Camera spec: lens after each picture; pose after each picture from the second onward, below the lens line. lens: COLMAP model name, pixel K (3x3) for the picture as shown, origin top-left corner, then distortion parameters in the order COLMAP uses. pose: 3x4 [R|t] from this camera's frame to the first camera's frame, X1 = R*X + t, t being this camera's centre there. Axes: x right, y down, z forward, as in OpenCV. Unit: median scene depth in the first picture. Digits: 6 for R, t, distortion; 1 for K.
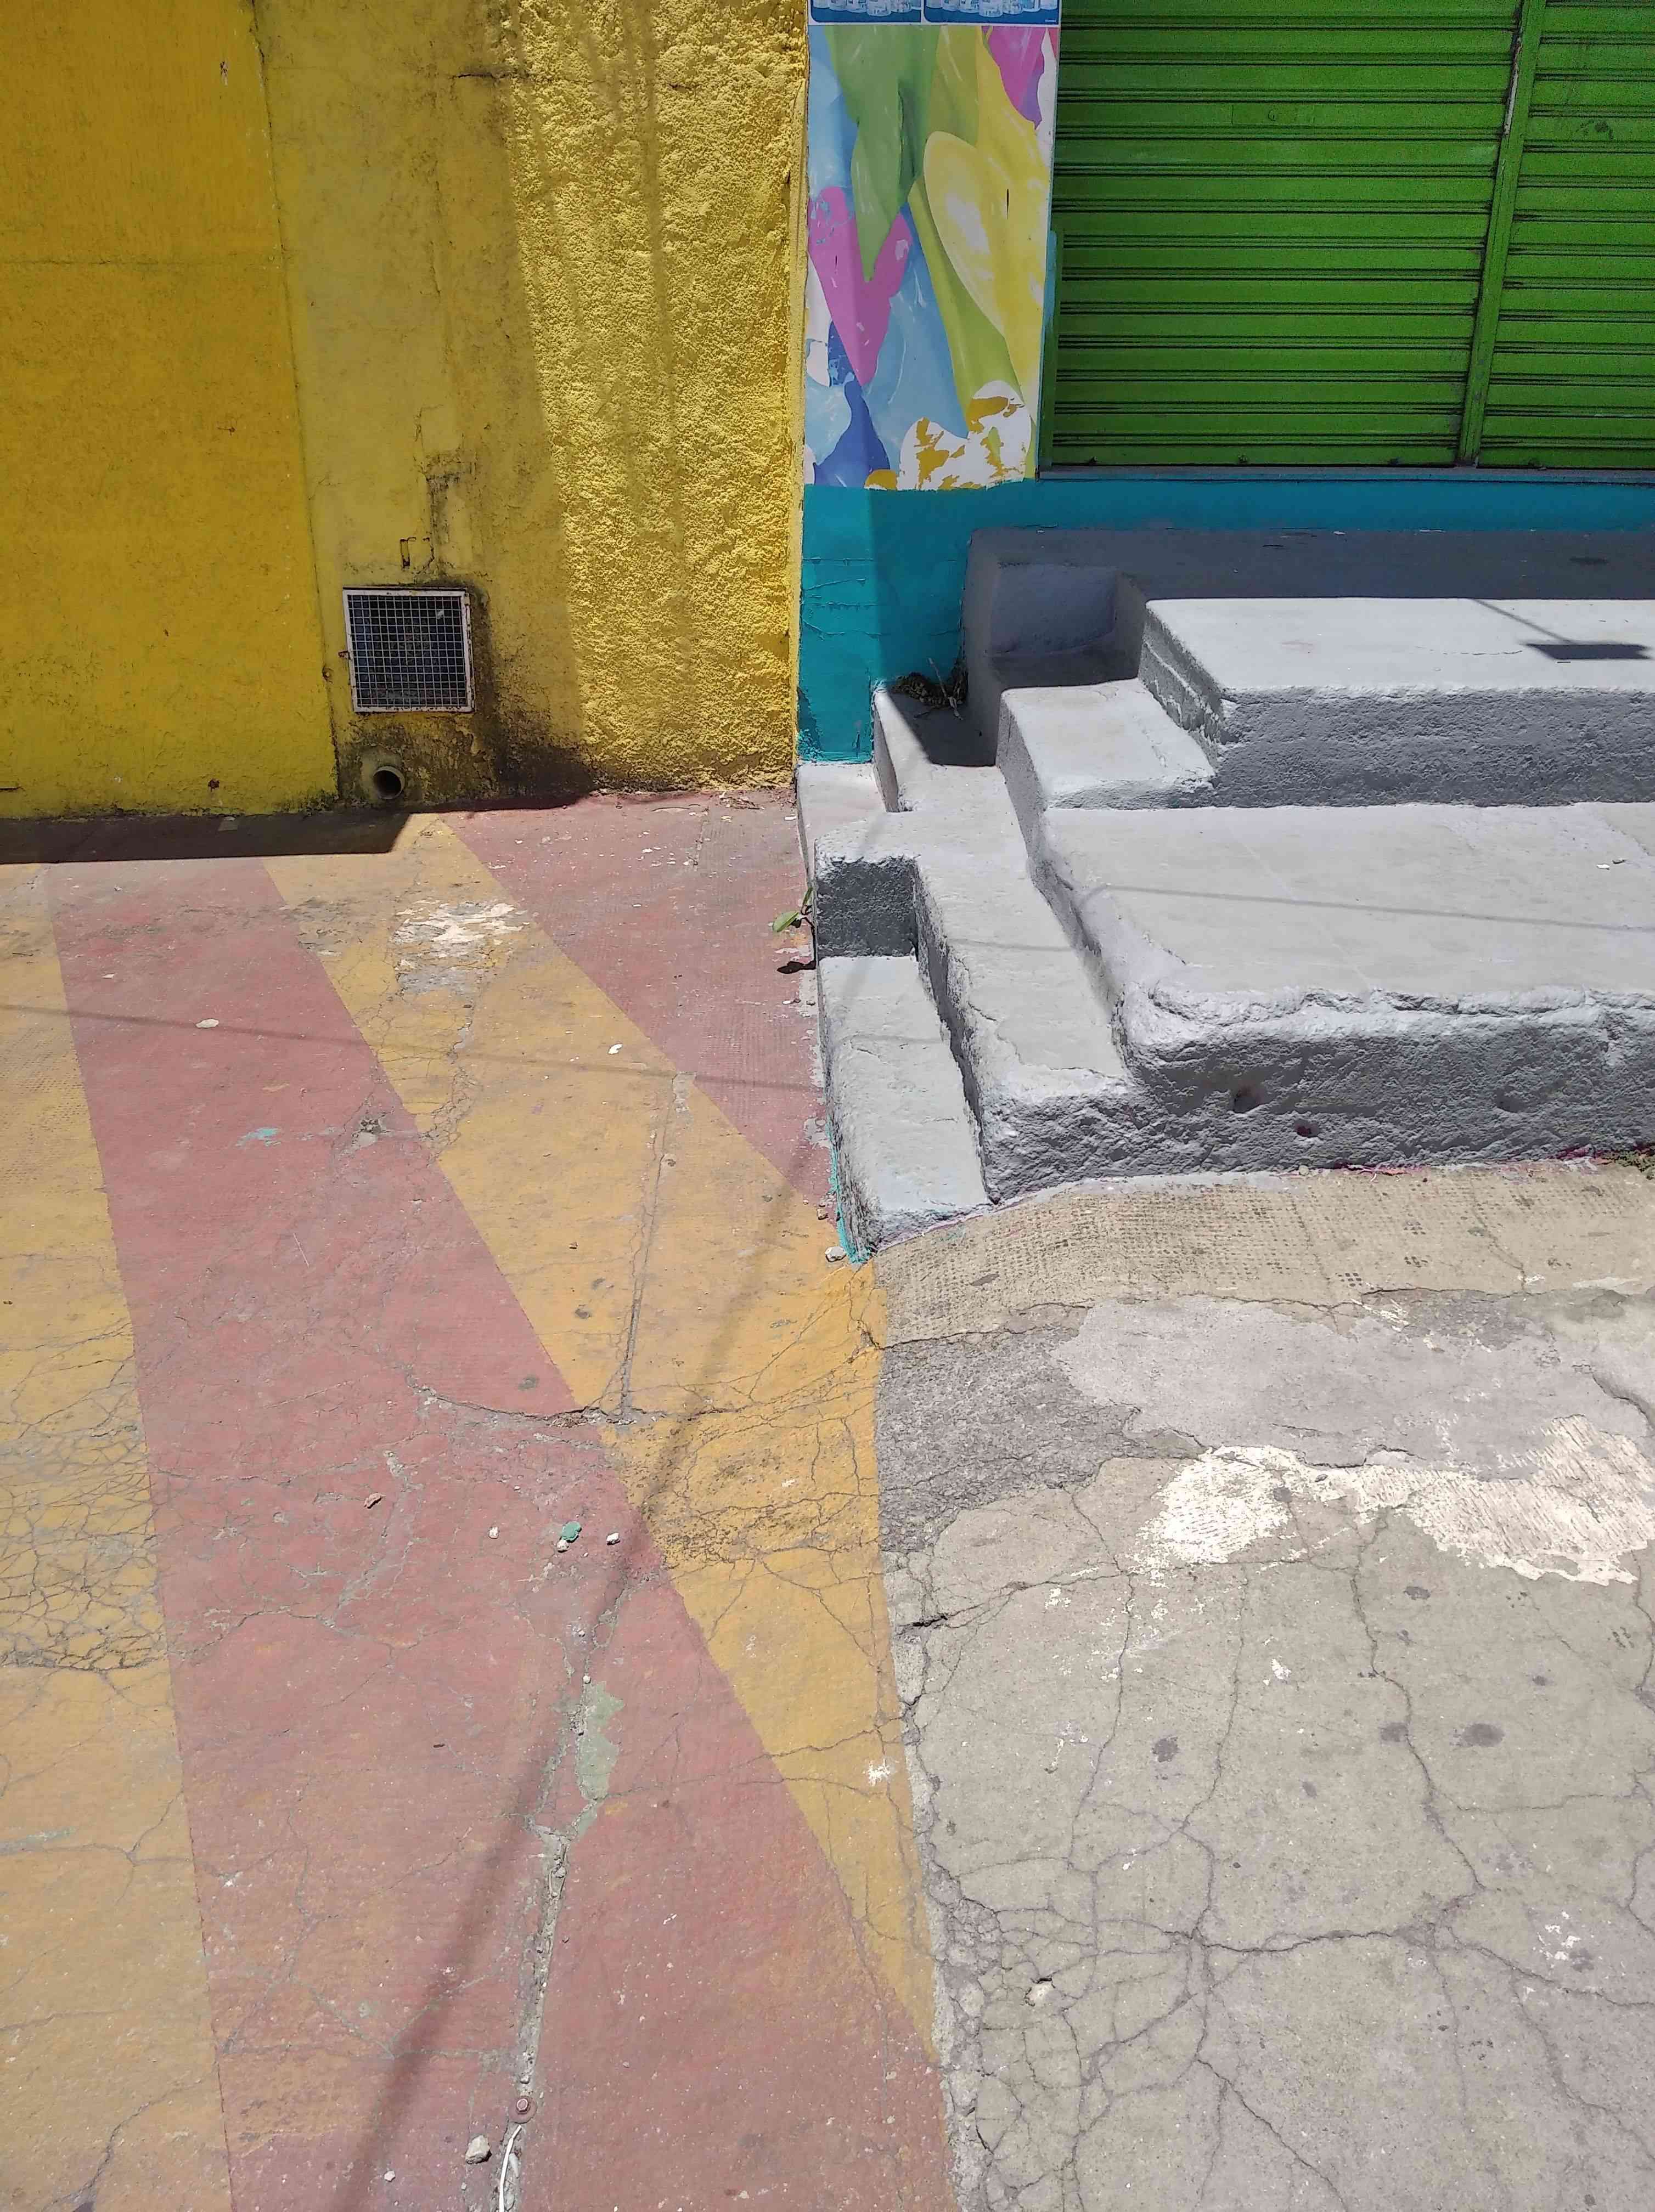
lens RADIAL K [[1659.1, 0, 827.5], [0, 1659.1, 1106.0], [0, 0, 1]] dist [0.047024, -0.076003]
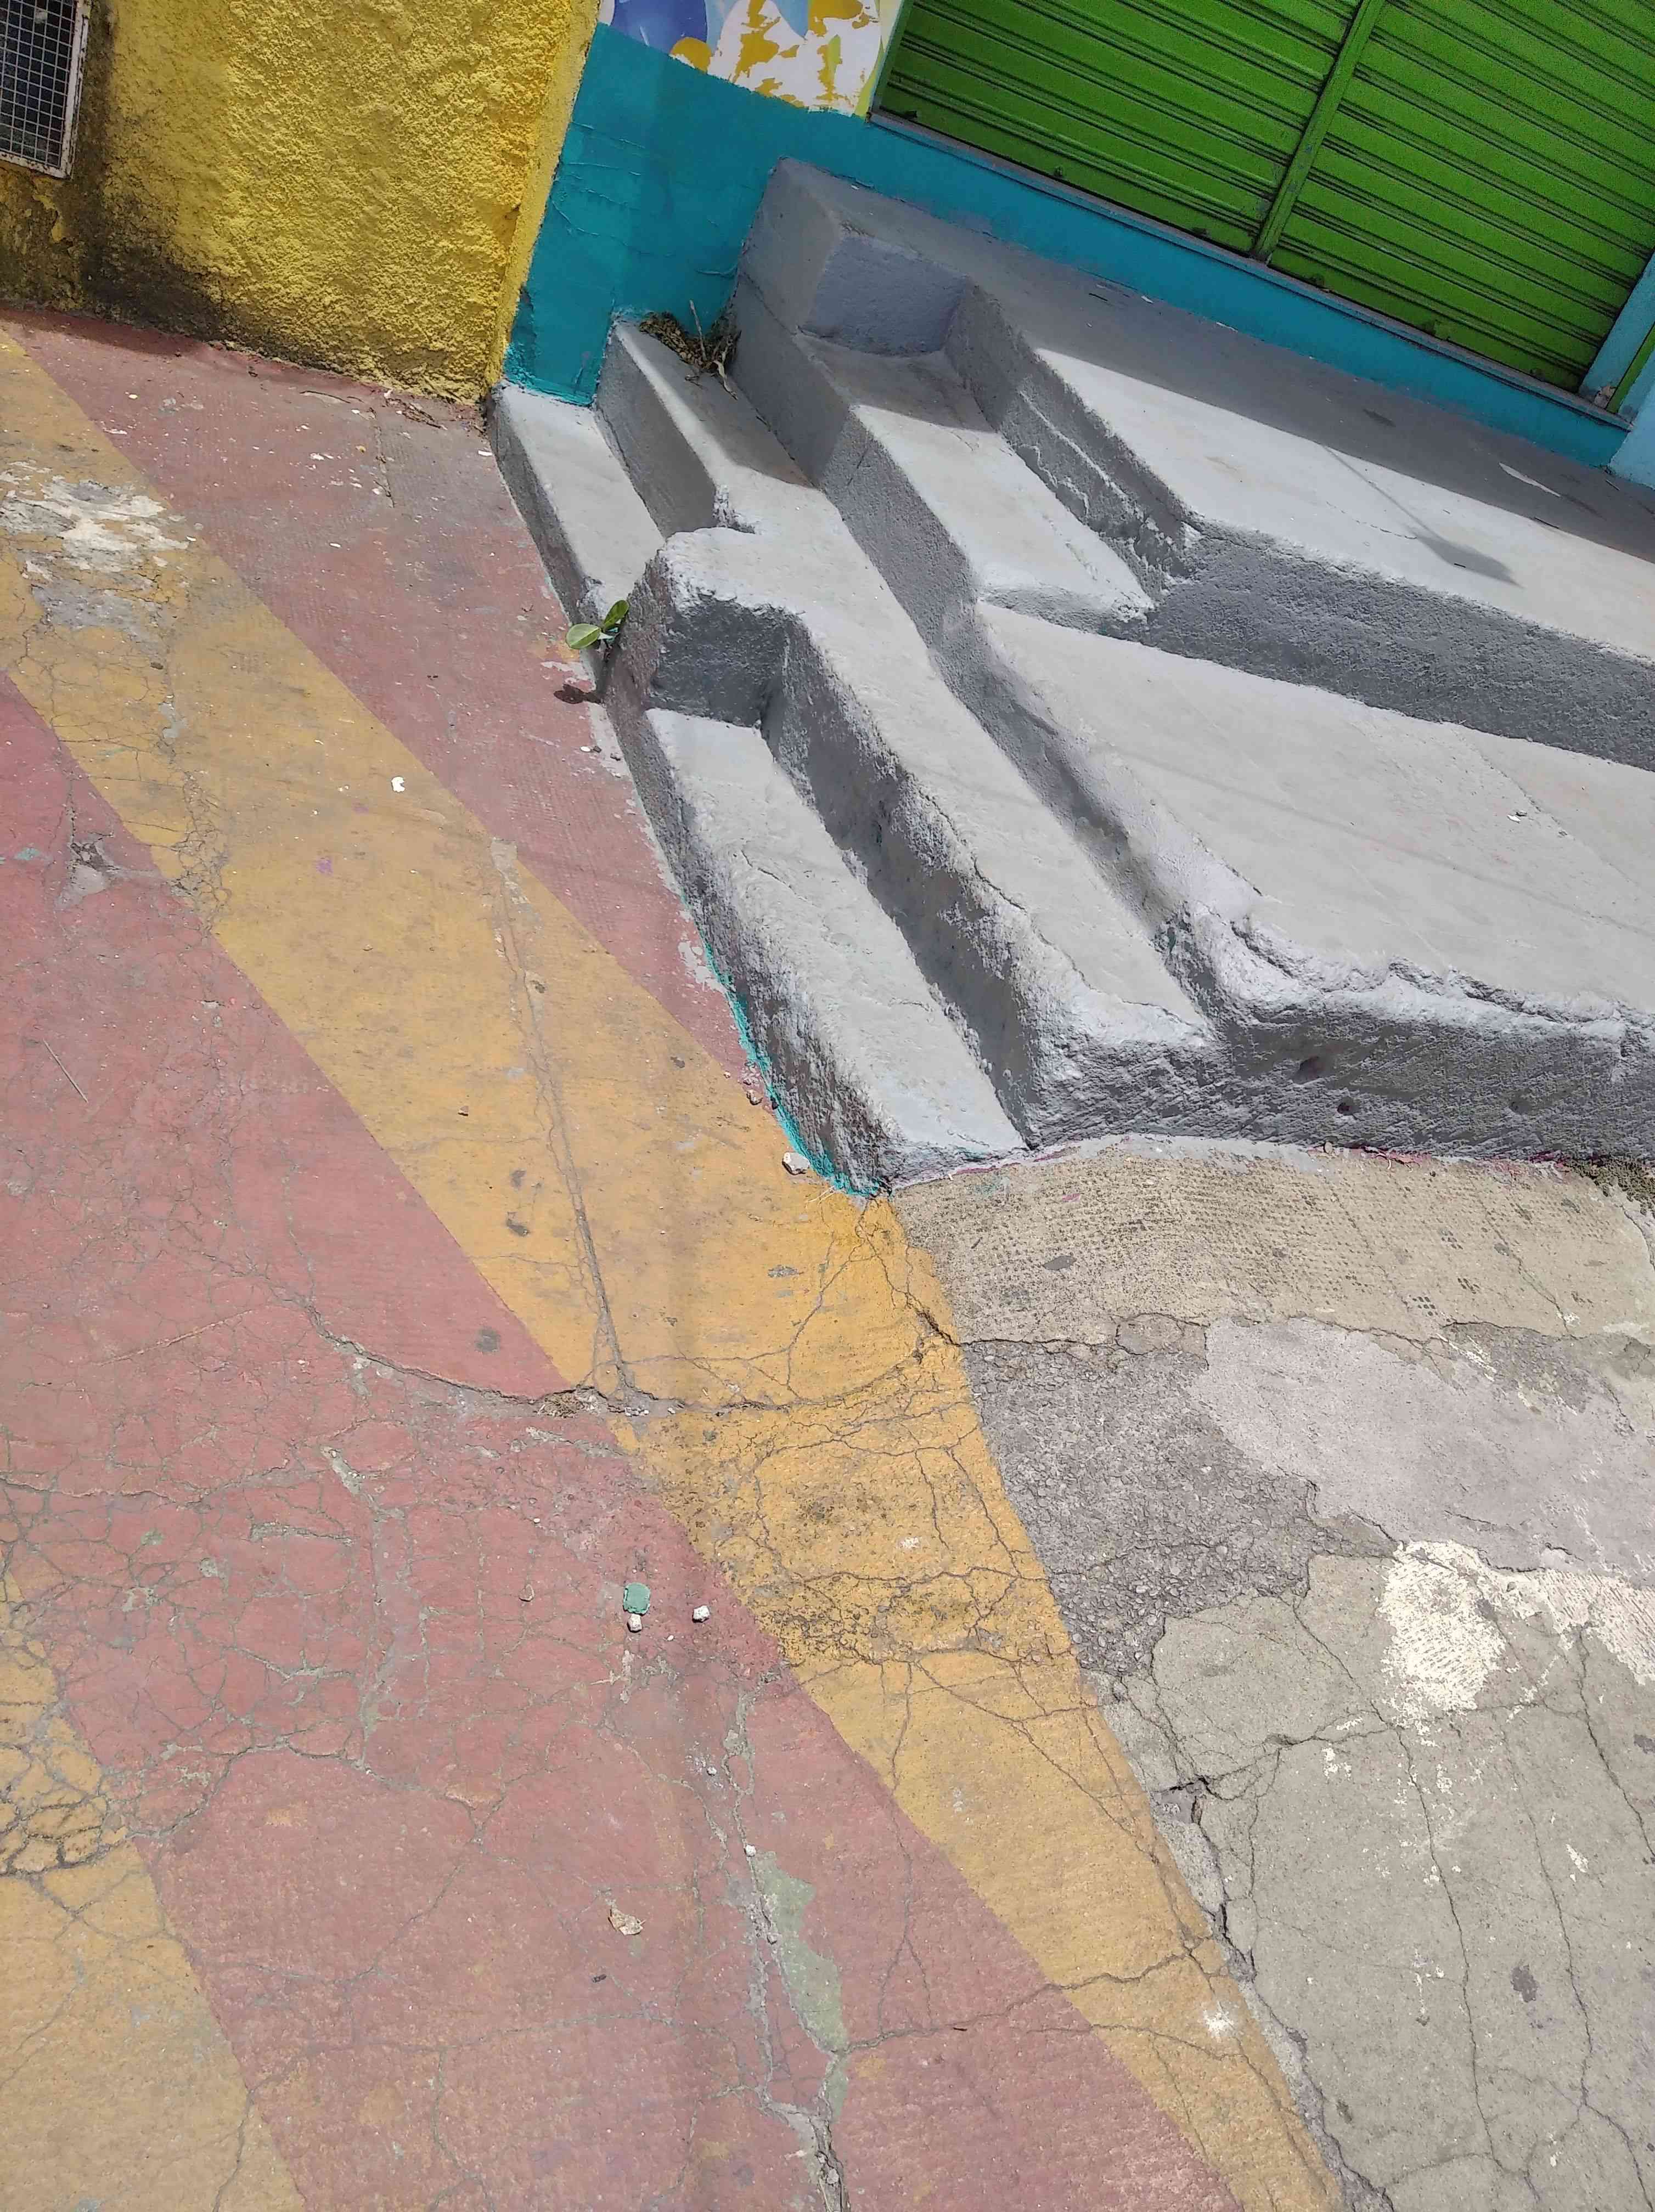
lens RADIAL K [[1704.5, 0, 858.3], [0, 1704.5, 1109.7], [0, 0, 1]] dist [-0.000682, 0.003451]
pose [[0.905587, 0.116532, 0.407838, -0.326036], [-0.198631, 0.966083, 0.165012, -0.083437], [-0.374776, -0.230442, 0.898020, 0.264495]]
